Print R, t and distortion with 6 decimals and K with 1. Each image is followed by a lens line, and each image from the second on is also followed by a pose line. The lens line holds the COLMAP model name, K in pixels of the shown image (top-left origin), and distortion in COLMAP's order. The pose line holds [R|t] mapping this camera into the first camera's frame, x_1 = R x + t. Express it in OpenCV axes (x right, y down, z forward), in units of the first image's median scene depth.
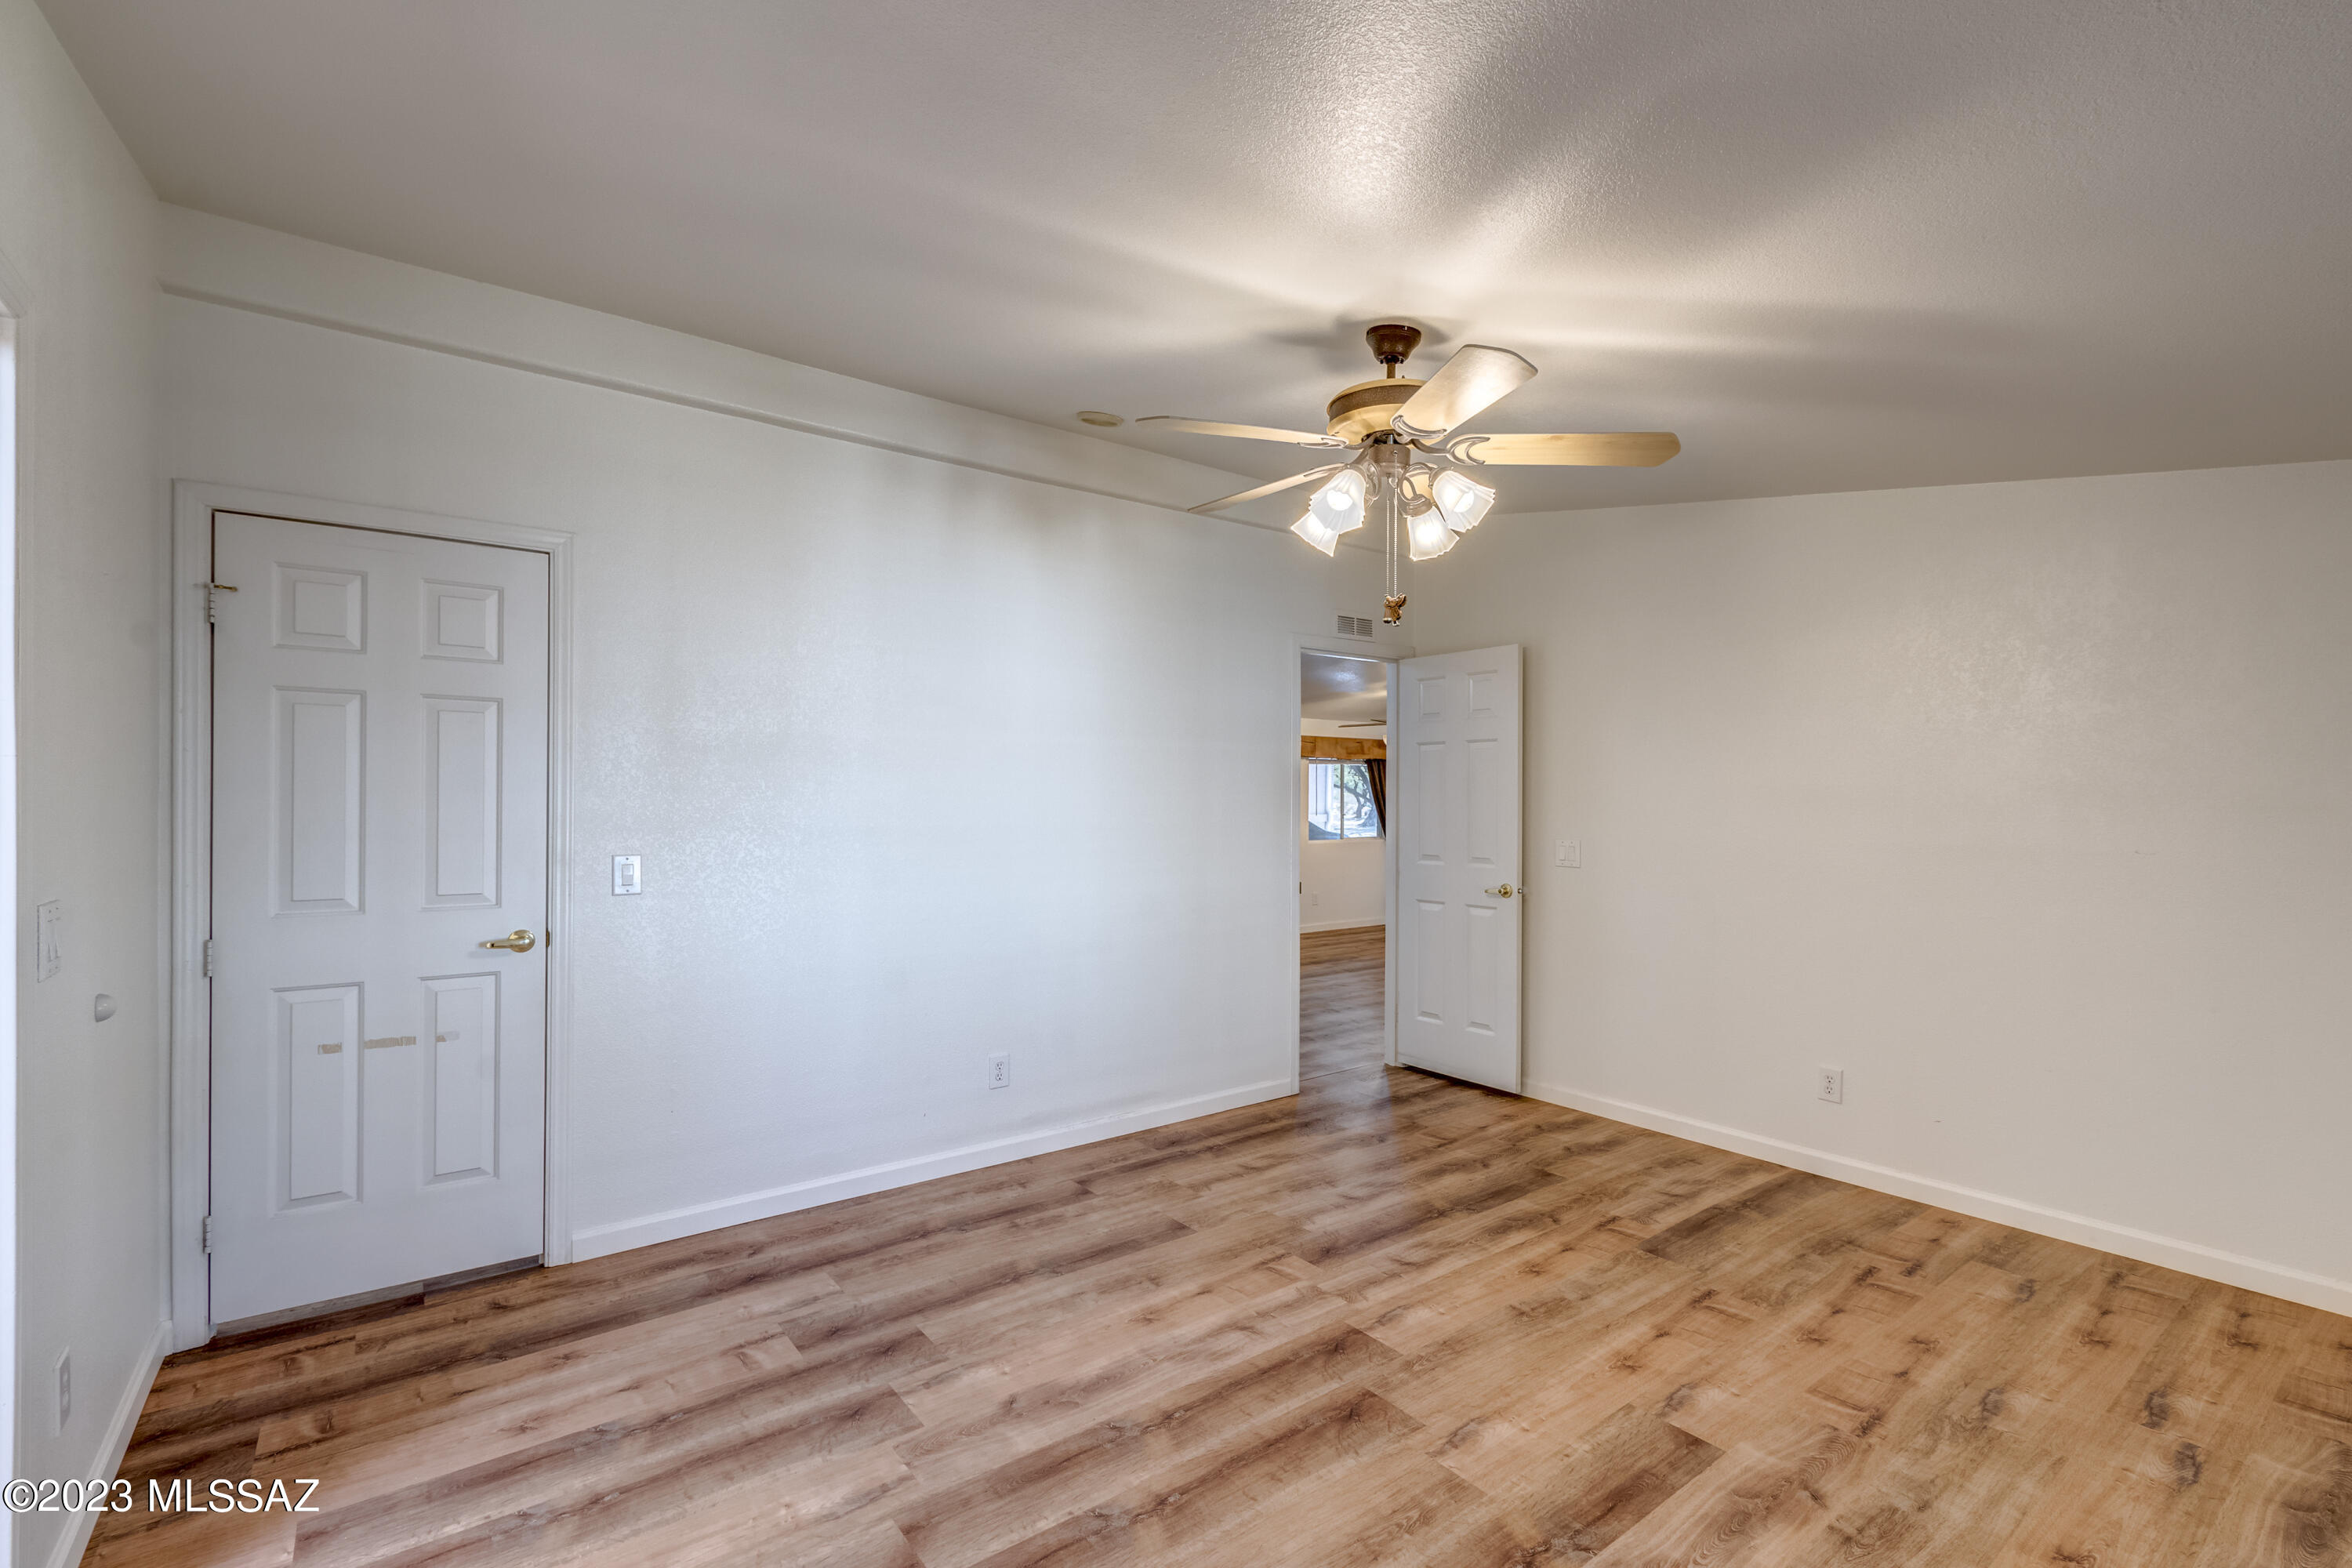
lens RADIAL K [[1033.7, 0, 1225.7], [0, 1033.7, 796.9], [0, 0, 1]] dist [0.005018, 0.000020]
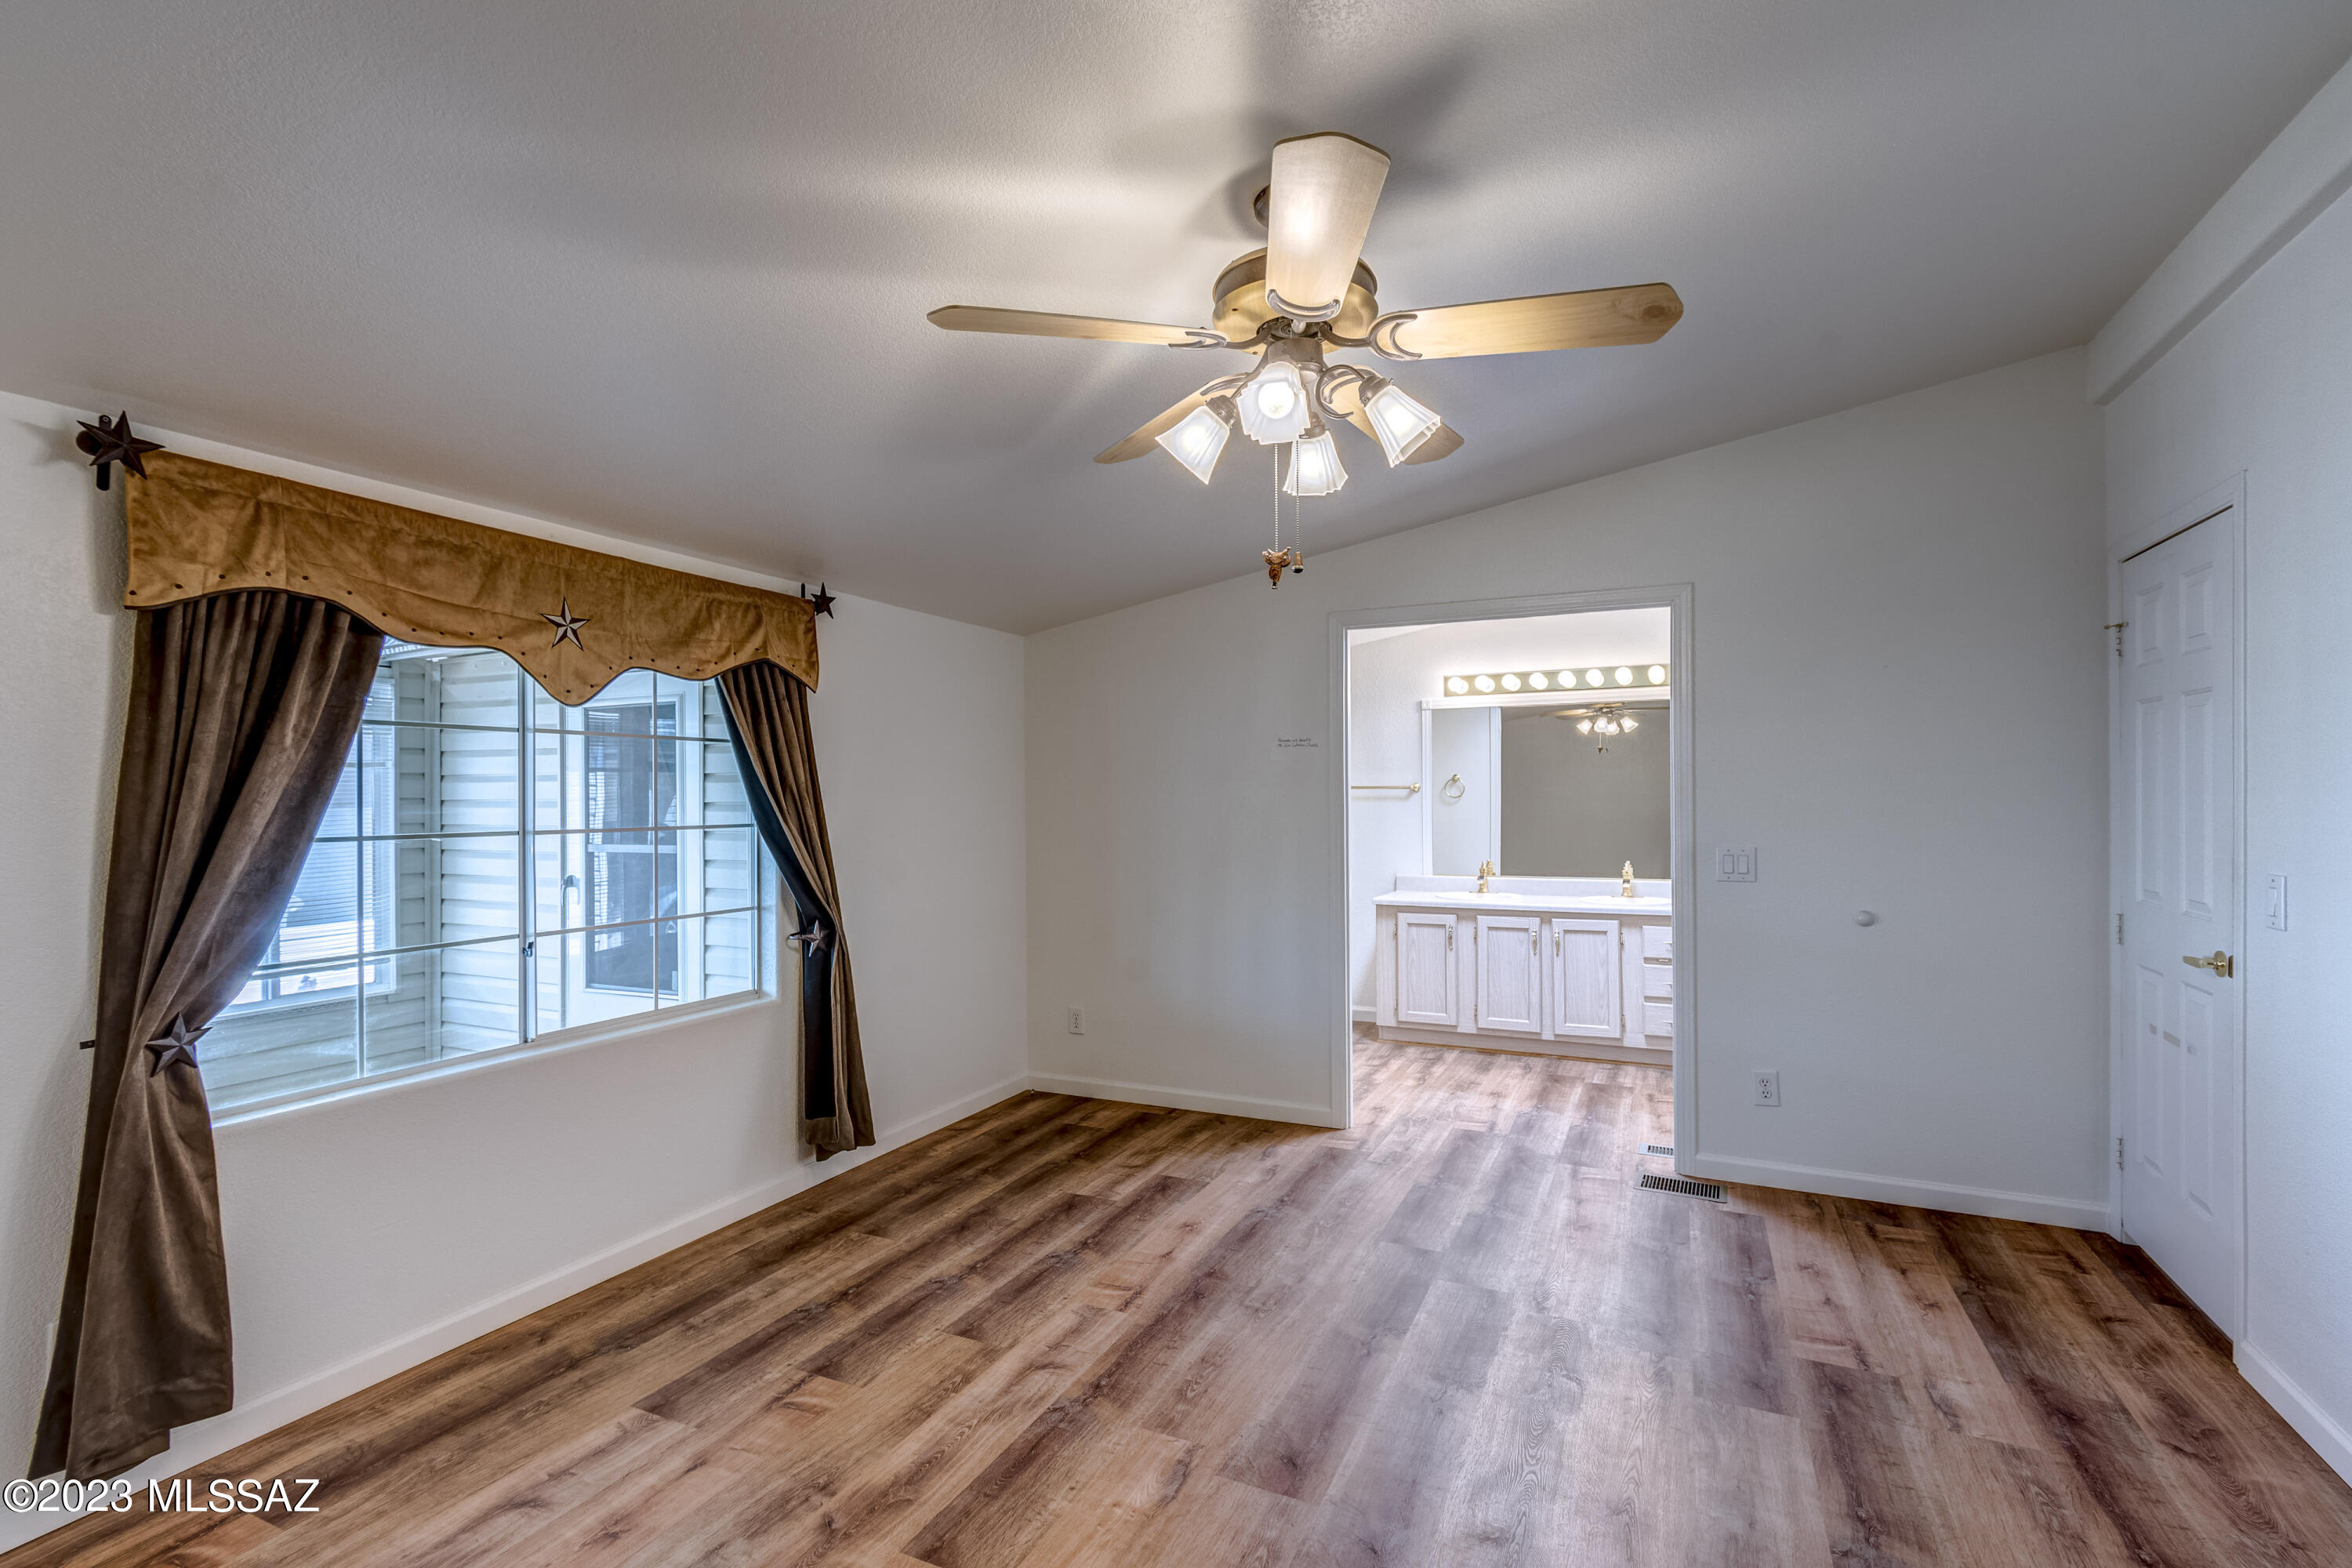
lens RADIAL K [[1033.7, 0, 1177.5], [0, 1033.7, 792.6], [0, 0, 1]] dist [0.005018, 0.000020]
pose [[-0.905418, -0.000390, -0.424521, 0.604060], [0.002495, 0.999977, -0.006239, -0.002637], [0.424514, -0.006708, -0.905396, 1.782614]]
